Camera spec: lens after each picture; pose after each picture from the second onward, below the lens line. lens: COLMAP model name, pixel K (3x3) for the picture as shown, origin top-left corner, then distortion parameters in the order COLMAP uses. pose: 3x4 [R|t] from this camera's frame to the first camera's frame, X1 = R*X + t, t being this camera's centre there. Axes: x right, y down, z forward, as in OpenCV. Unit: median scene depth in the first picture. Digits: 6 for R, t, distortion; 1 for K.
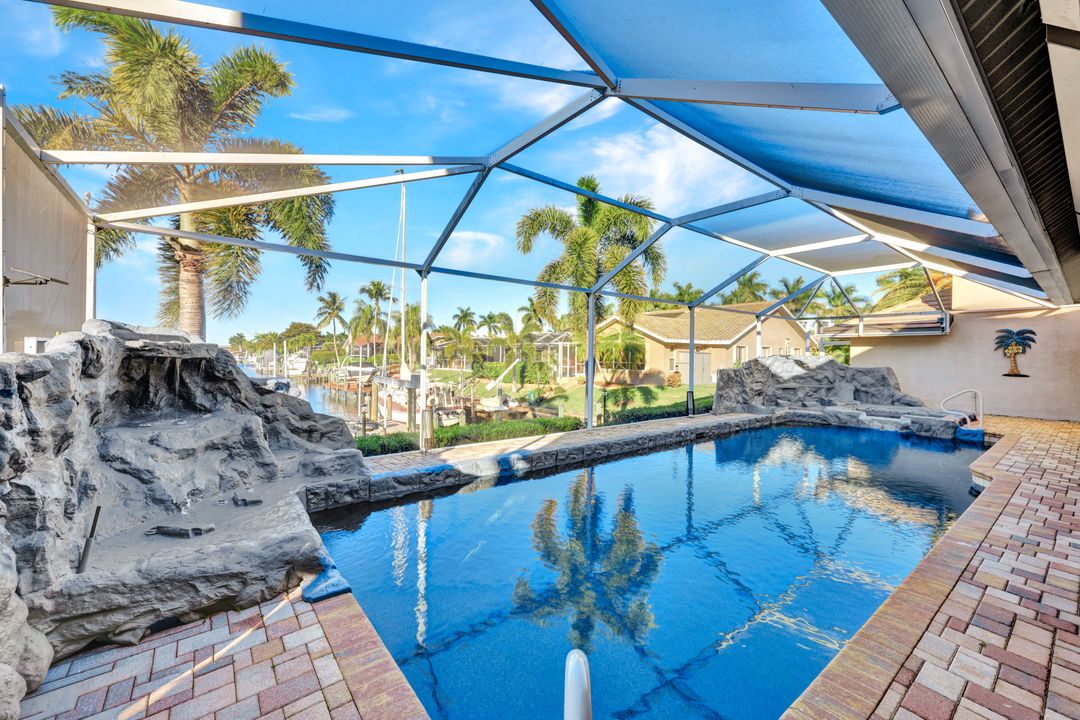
lens RADIAL K [[435.8, 0, 547.2], [0, 435.8, 359.0], [0, 0, 1]] dist [-0.001474, 0.000595]
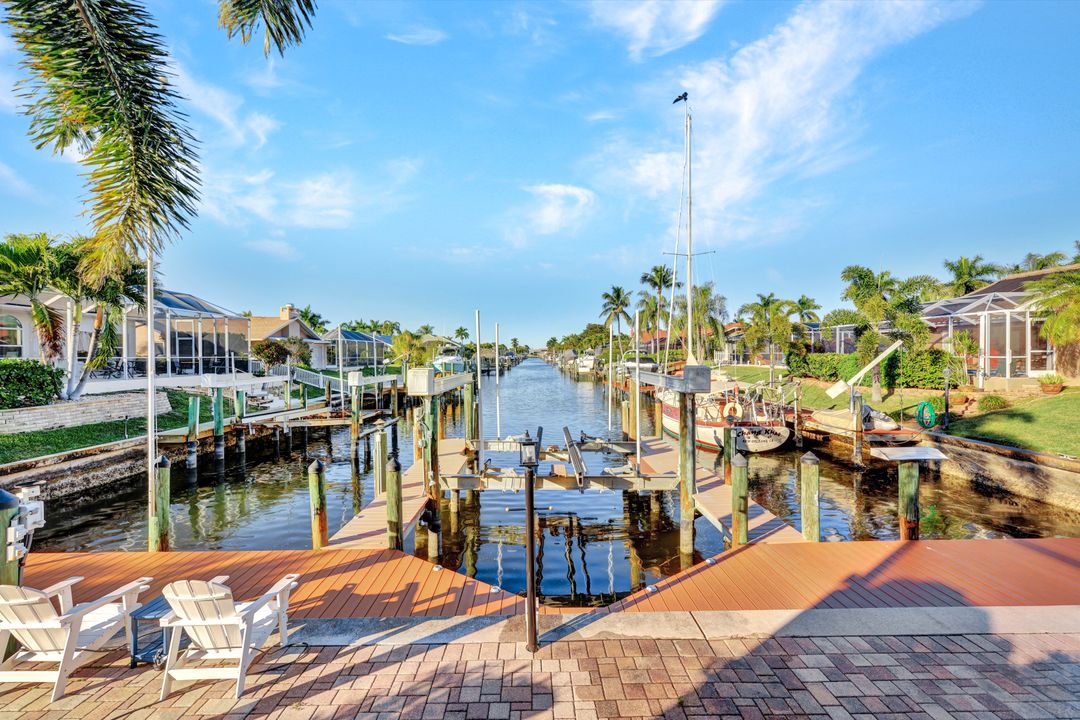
lens RADIAL K [[435.8, 0, 535.8], [0, 435.8, 361.1], [0, 0, 1]] dist [-0.001474, 0.000595]
pose [[0.785180, -0.008866, -0.619204, -0.060766], [0.011711, 0.999931, 0.000533, 0.013387], [0.619157, -0.007670, 0.785230, 0.213787]]
